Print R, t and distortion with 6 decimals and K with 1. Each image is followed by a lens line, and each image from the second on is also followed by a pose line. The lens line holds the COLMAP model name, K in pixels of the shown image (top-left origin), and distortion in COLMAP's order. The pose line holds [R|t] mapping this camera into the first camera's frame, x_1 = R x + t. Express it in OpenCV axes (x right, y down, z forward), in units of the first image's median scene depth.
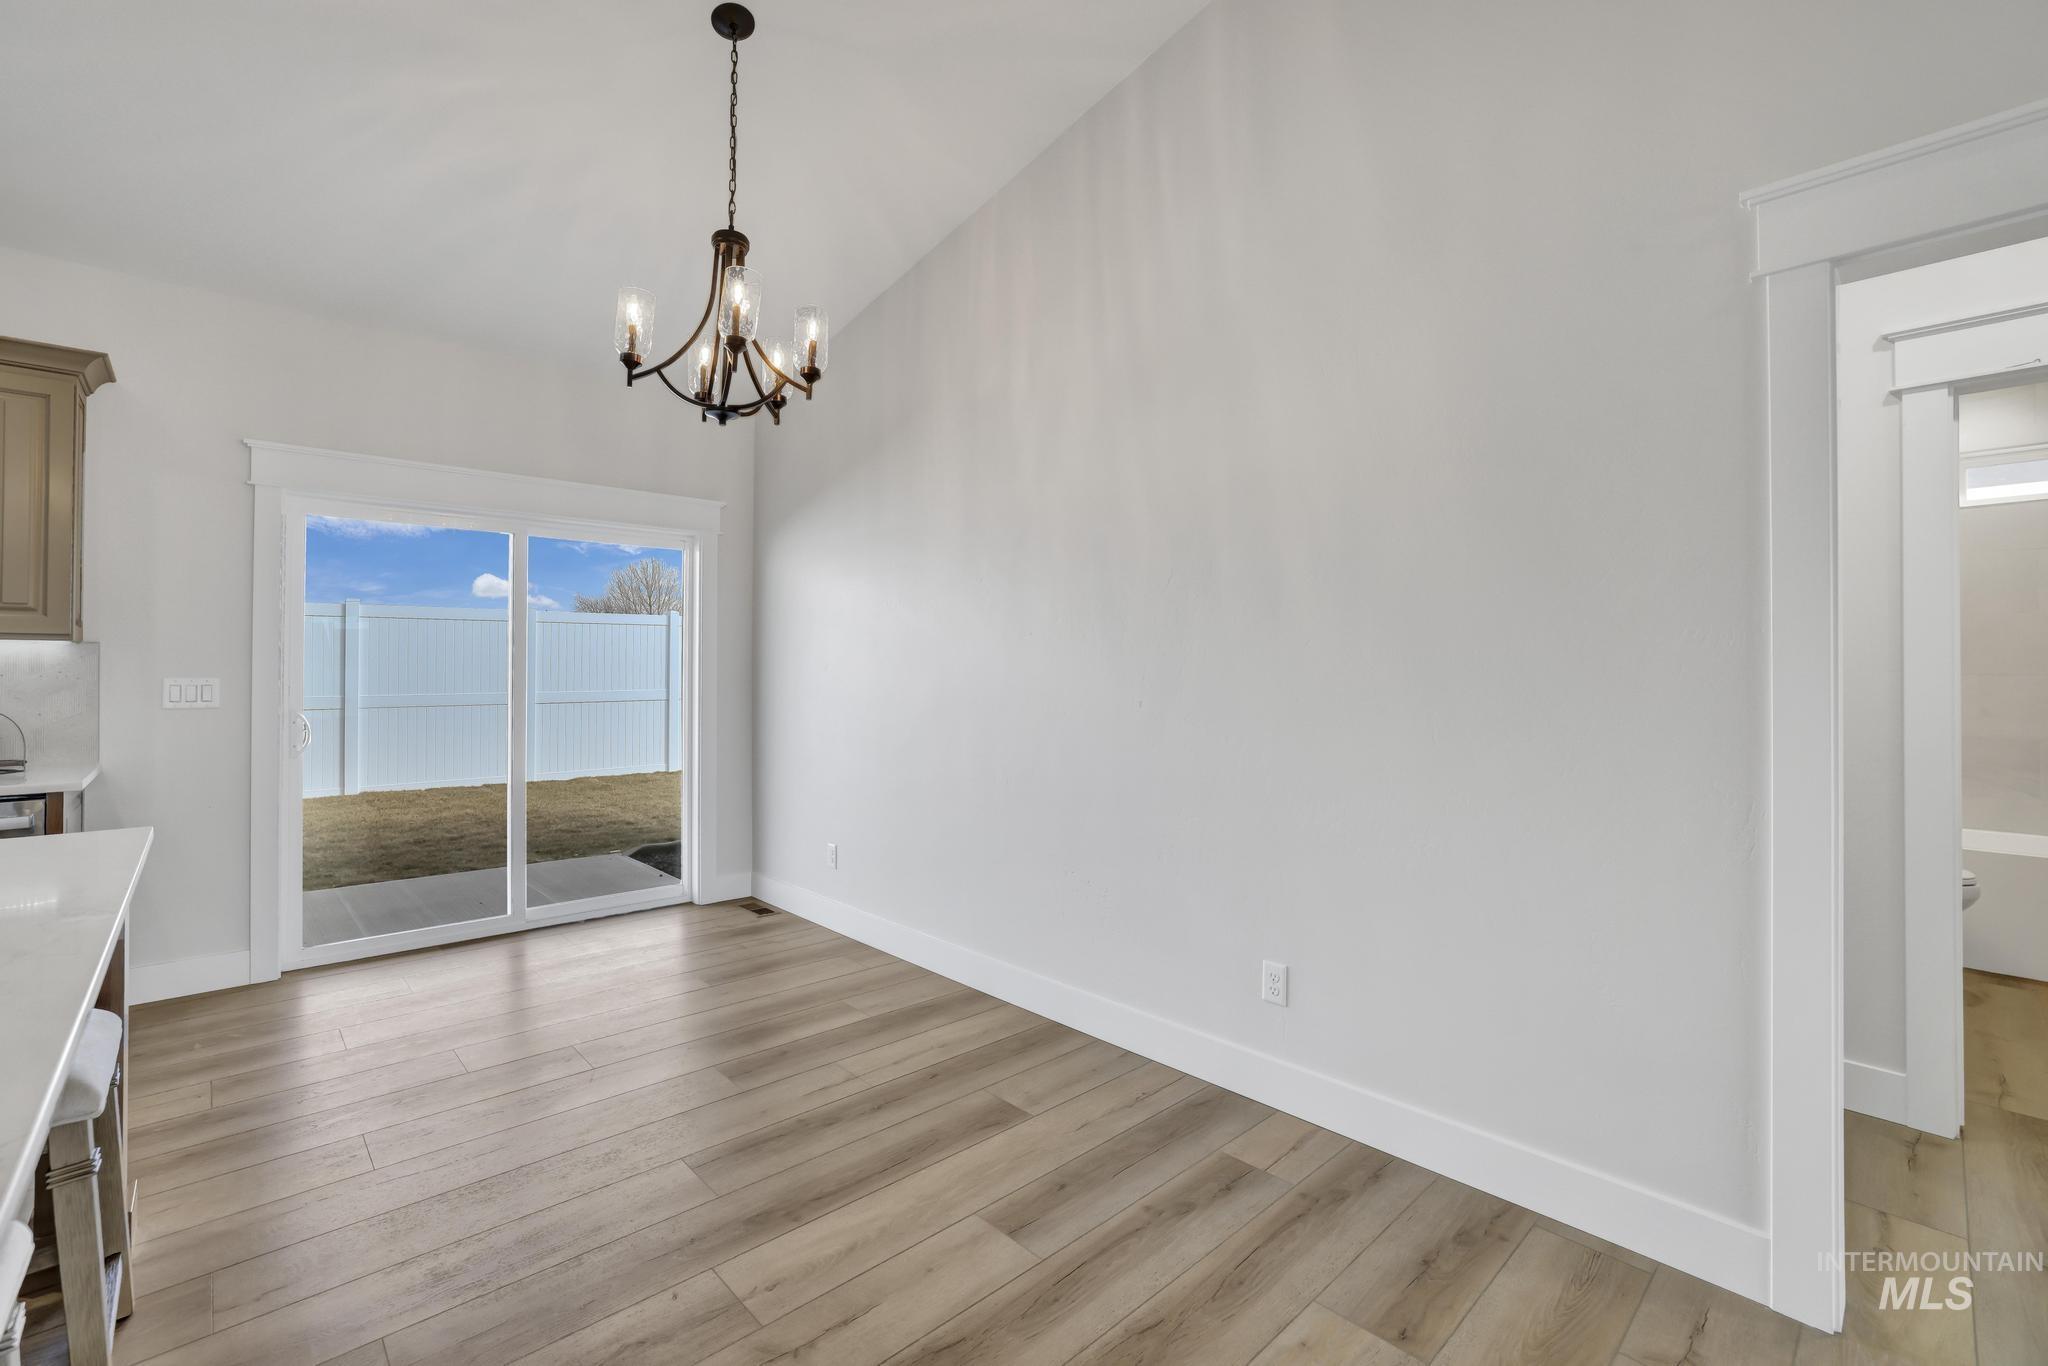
lens RADIAL K [[877.3, 0, 1016.5], [0, 877.3, 660.5], [0, 0, 1]] dist [-0.000966, 0.006470]
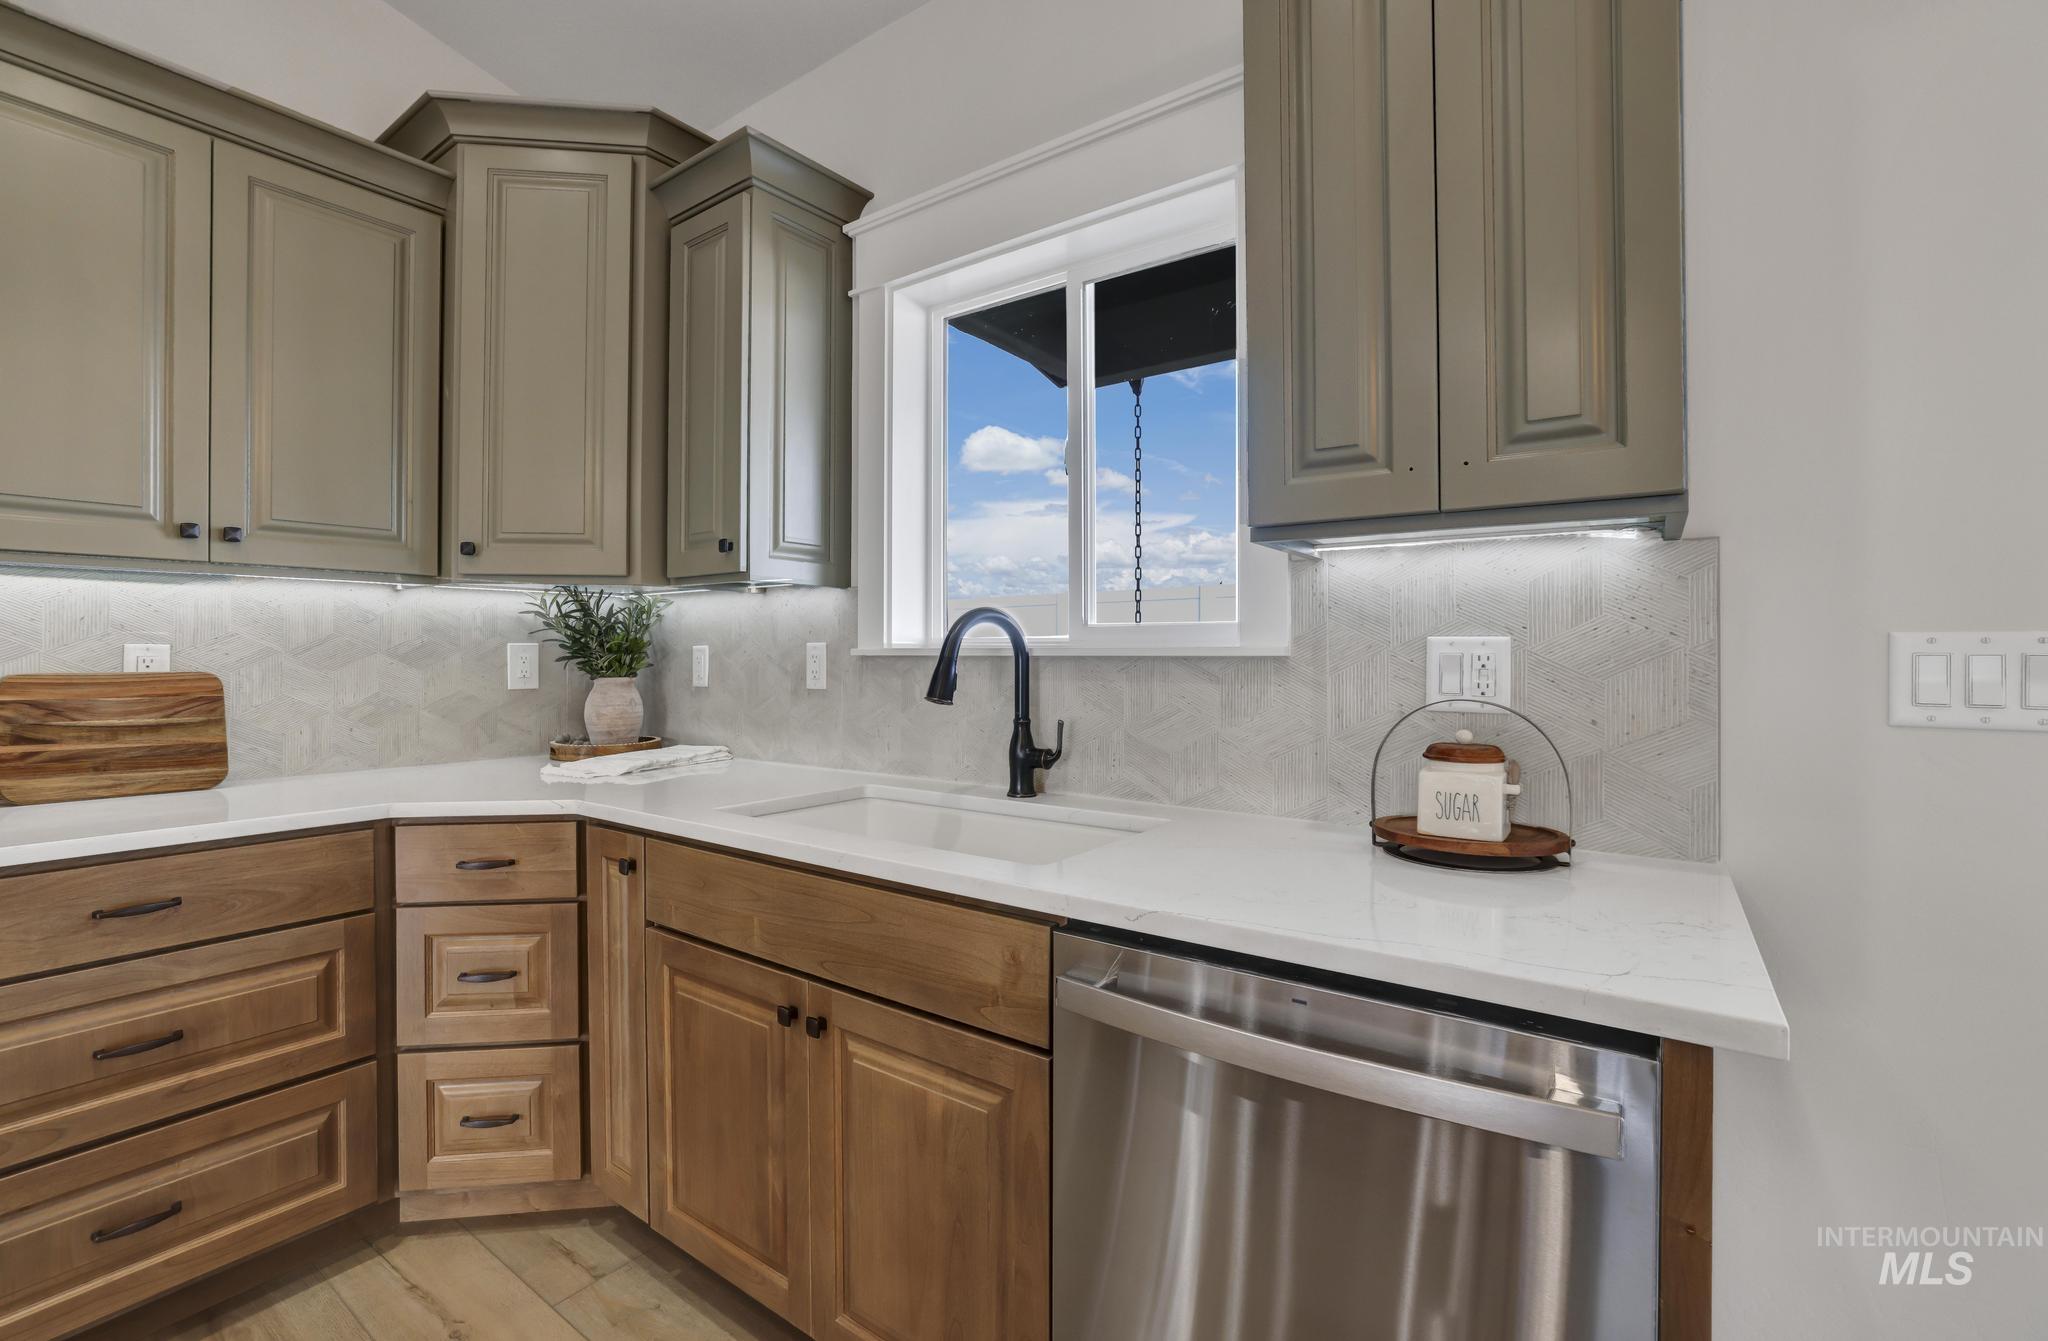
lens RADIAL K [[871.5, 0, 1024.0], [0, 871.5, 670.5], [0, 0, 1]] dist [0.000303, 0.000045]
pose [[0.202994, 0.011900, -0.979108, -0.759174], [0.005432, 0.999897, 0.013279, 0.030664], [0.979165, -0.008014, 0.202909, 0.656715]]
